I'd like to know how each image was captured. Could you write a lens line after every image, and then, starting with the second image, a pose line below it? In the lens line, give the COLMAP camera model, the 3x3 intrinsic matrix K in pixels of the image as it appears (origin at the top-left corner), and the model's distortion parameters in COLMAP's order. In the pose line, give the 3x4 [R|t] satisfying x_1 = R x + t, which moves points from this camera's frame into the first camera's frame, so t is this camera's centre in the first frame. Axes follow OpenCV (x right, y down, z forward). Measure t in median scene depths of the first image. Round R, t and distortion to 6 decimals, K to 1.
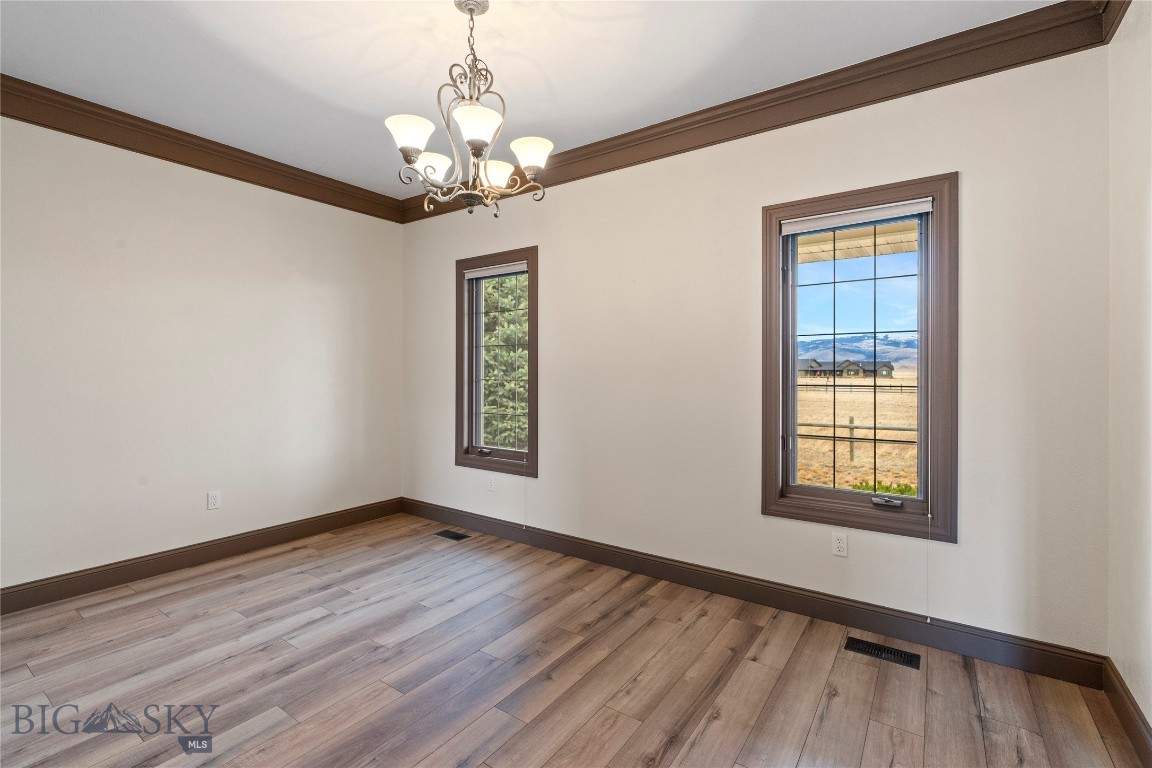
lens RADIAL K [[516.9, 0, 578.5], [0, 516.9, 376.3], [0, 0, 1]] dist [-0.004388, -0.000155]
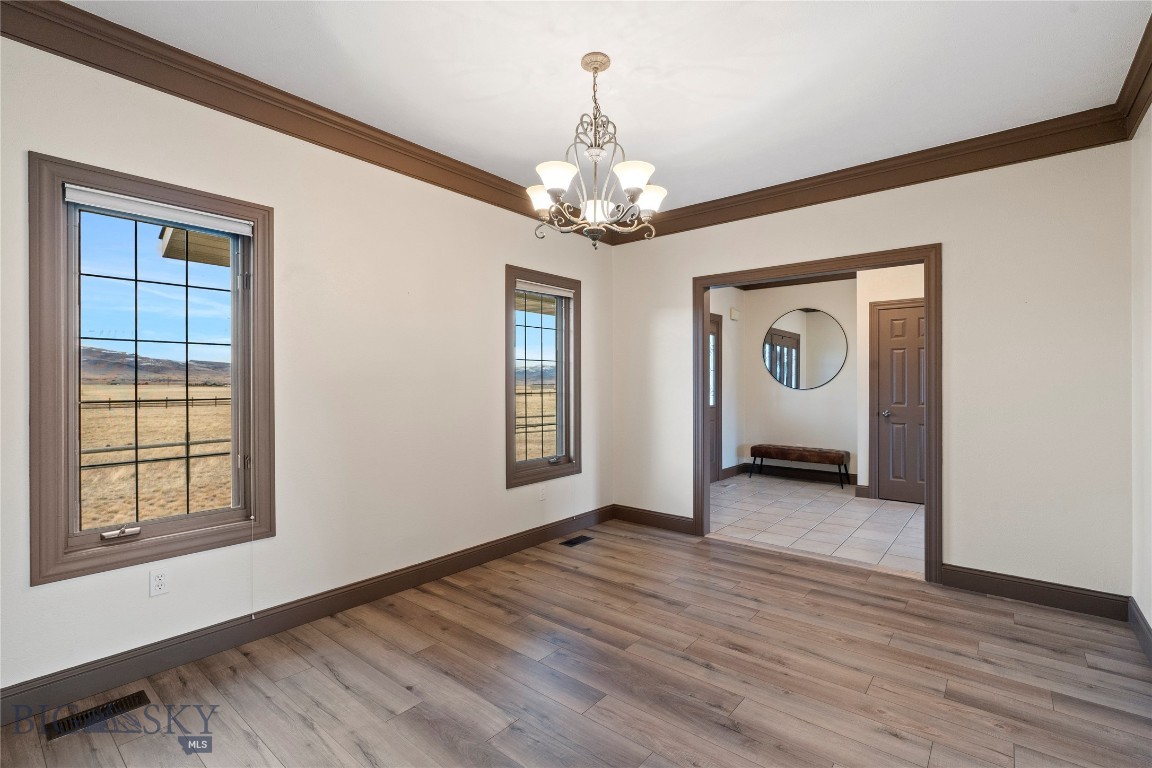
lens RADIAL K [[520.3, 0, 583.1], [0, 520.3, 383.4], [0, 0, 1]] dist [-0.012062, 0.001311]
pose [[0.076499, -0.002783, 0.997066, -1.056927], [0.010902, 0.999939, 0.001955, -0.013391], [-0.997010, 0.010721, 0.076525, 0.729656]]
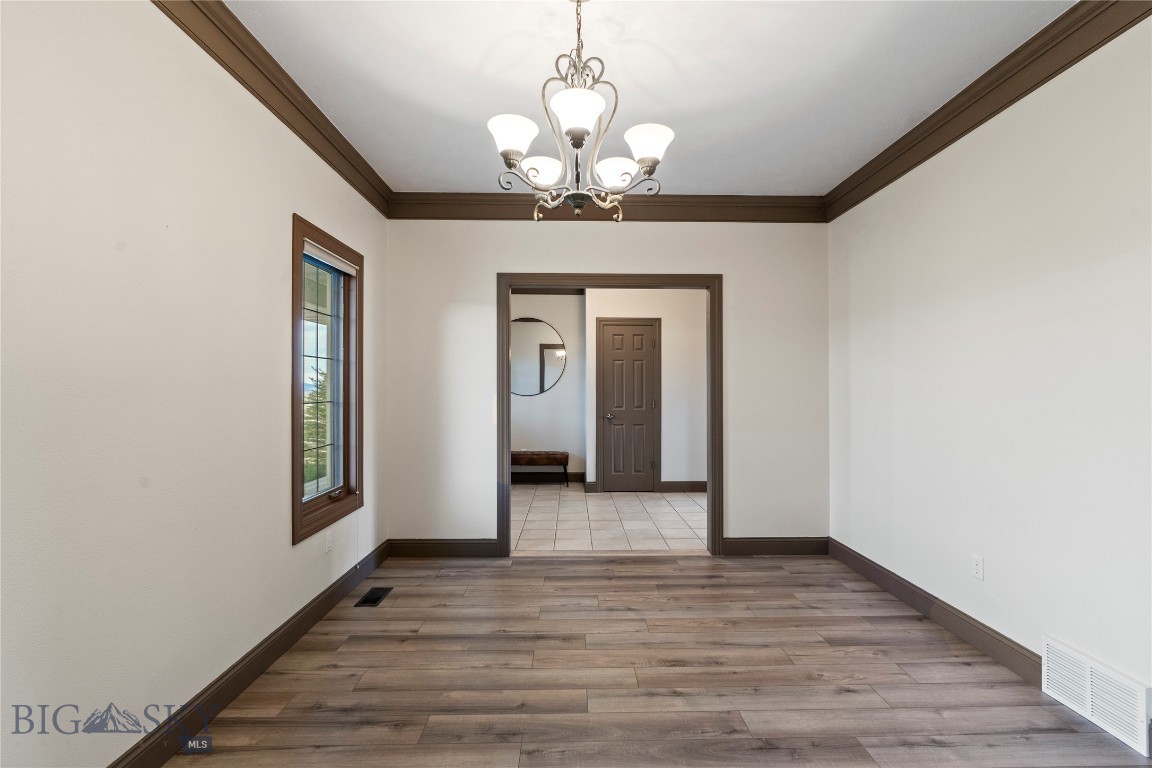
lens RADIAL K [[520.3, 0, 583.1], [0, 520.3, 383.4], [0, 0, 1]] dist [-0.012062, 0.001311]
pose [[-0.592098, 0.007210, 0.805834, -0.737565], [0.005792, 0.999972, -0.004692, -0.015098], [-0.805845, 0.001889, -0.592123, 1.193987]]
